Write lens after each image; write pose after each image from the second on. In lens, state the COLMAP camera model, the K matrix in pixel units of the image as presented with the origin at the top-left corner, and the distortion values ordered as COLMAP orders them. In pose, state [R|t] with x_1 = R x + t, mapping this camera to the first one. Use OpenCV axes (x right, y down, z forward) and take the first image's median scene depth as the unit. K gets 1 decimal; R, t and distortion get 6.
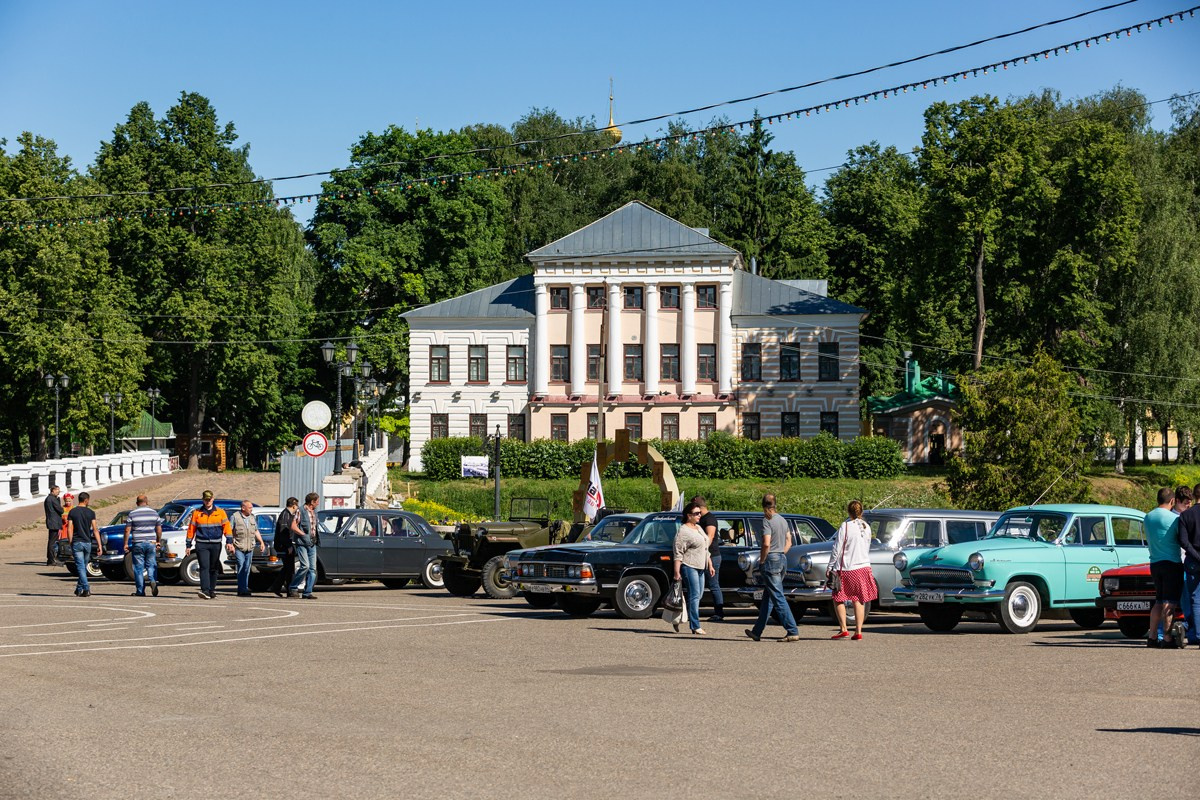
lens RADIAL K [[3038.6, 0, 598.2], [0, 3038.6, 401.7], [0, 0, 1]] dist [-0.069757, 0.000000]
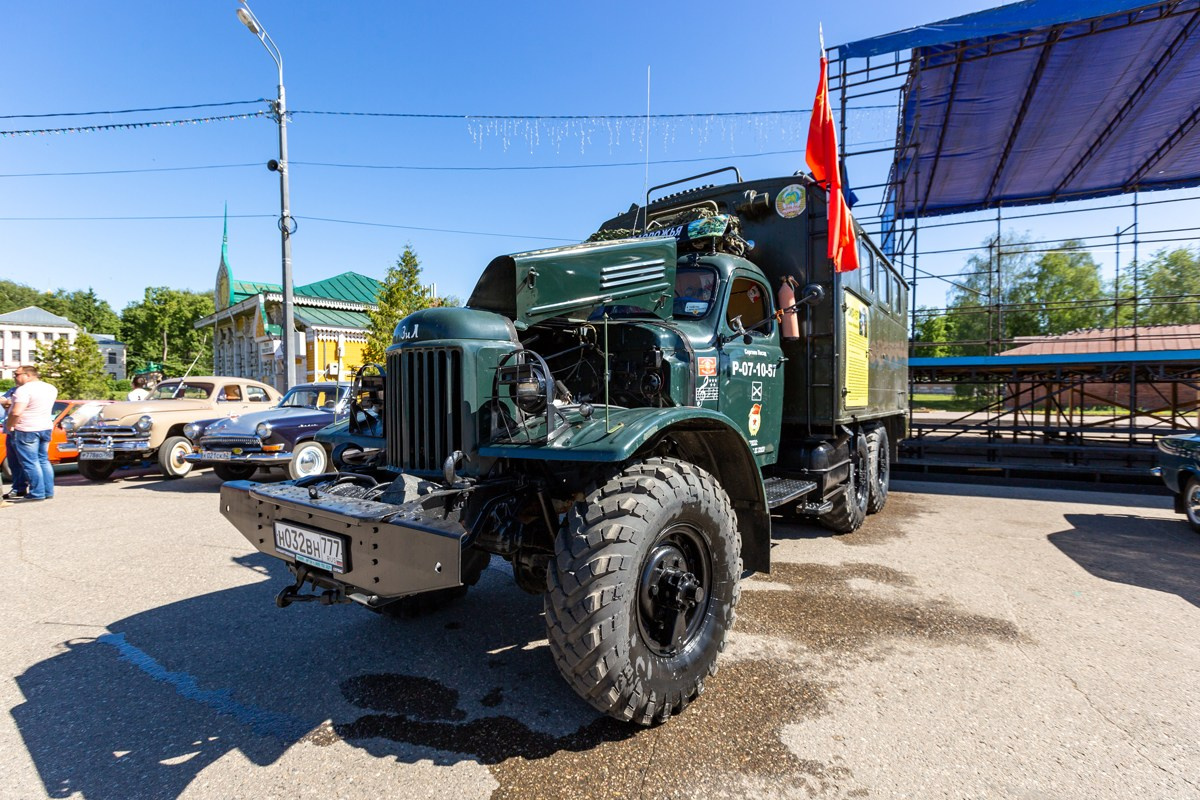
lens RADIAL K [[566.5, 0, 606.9], [0, 566.5, 397.6], [0, 0, 1]] dist [0.003235, 0.000040]
pose [[0.733385, -0.003822, 0.679803, 0.048764], [-0.018022, 0.999523, 0.025062, 0.005663], [-0.679575, -0.030632, 0.732966, 0.128150]]
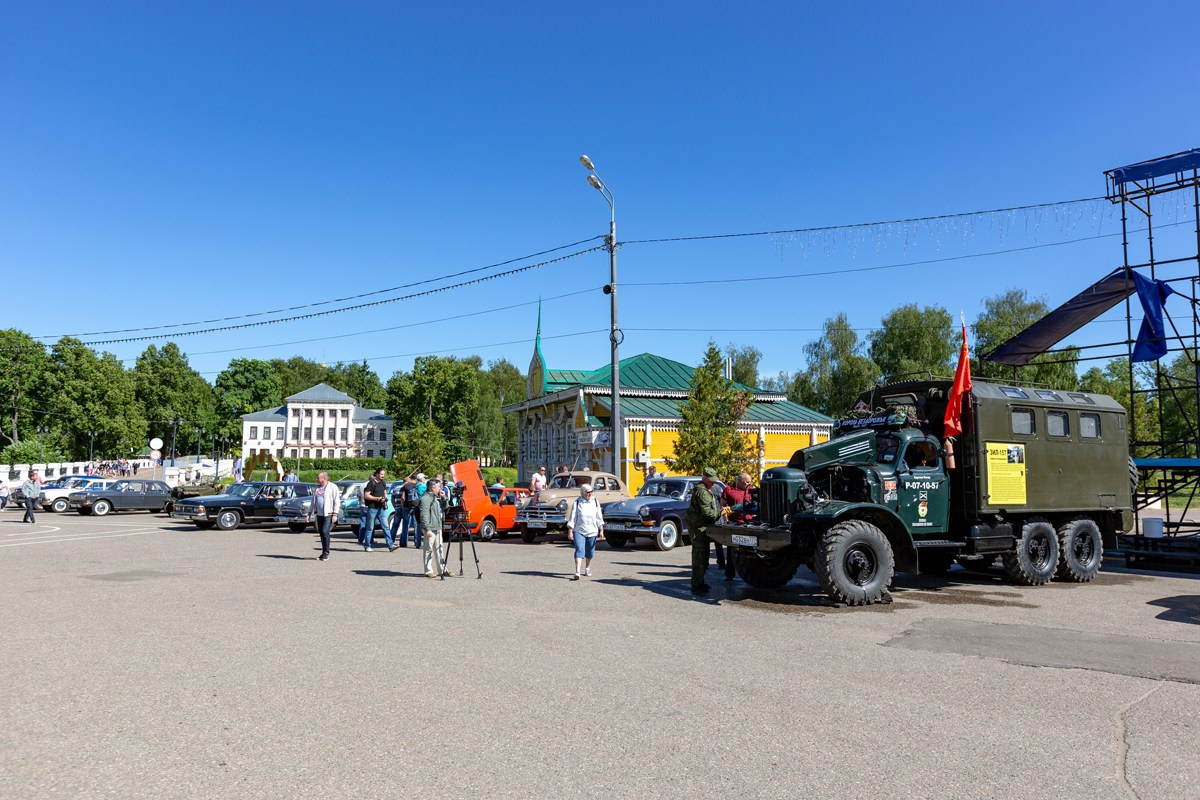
lens RADIAL K [[825.1, 0, 600.2], [0, 825.1, 394.9], [0, 0, 1]] dist [0.024792, 0.001844]
pose [[0.949566, 0.036816, 0.311399, 0.019135], [-0.015860, 0.997451, -0.069565, 0.002524], [-0.313166, 0.061118, 0.947730, 0.080117]]
